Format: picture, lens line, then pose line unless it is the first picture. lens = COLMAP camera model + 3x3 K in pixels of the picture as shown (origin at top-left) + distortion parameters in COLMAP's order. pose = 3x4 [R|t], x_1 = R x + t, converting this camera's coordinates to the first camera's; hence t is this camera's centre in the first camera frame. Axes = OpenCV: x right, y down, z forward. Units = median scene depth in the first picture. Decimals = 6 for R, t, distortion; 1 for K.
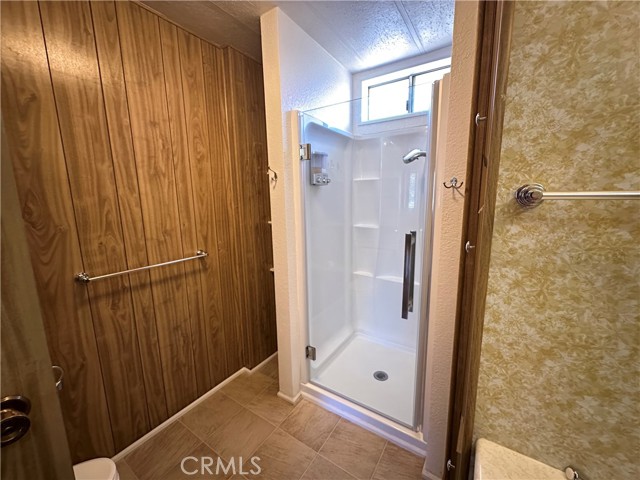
lens RADIAL K [[258.7, 0, 310.3], [0, 258.7, 239.9], [0, 0, 1]] dist [-0.002256, 0.000669]
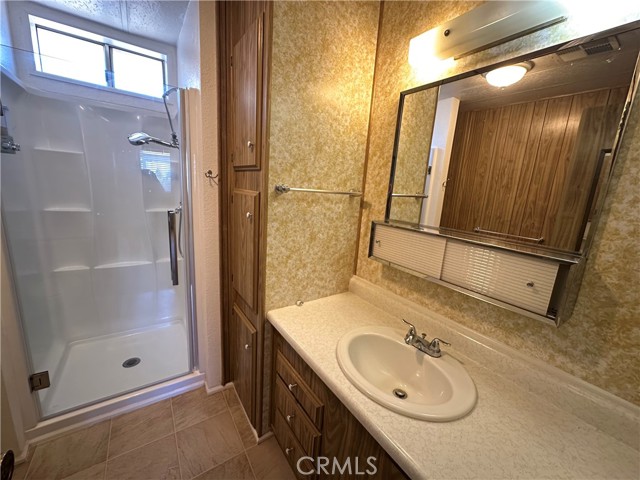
lens RADIAL K [[258.7, 0, 319.7], [0, 258.7, 239.5], [0, 0, 1]] dist [-0.002256, 0.000669]
pose [[0.380655, -0.141855, 0.913772, -0.928245], [0.080619, 0.989492, 0.120026, 0.019094], [-0.921196, 0.027978, 0.388091, -0.144455]]
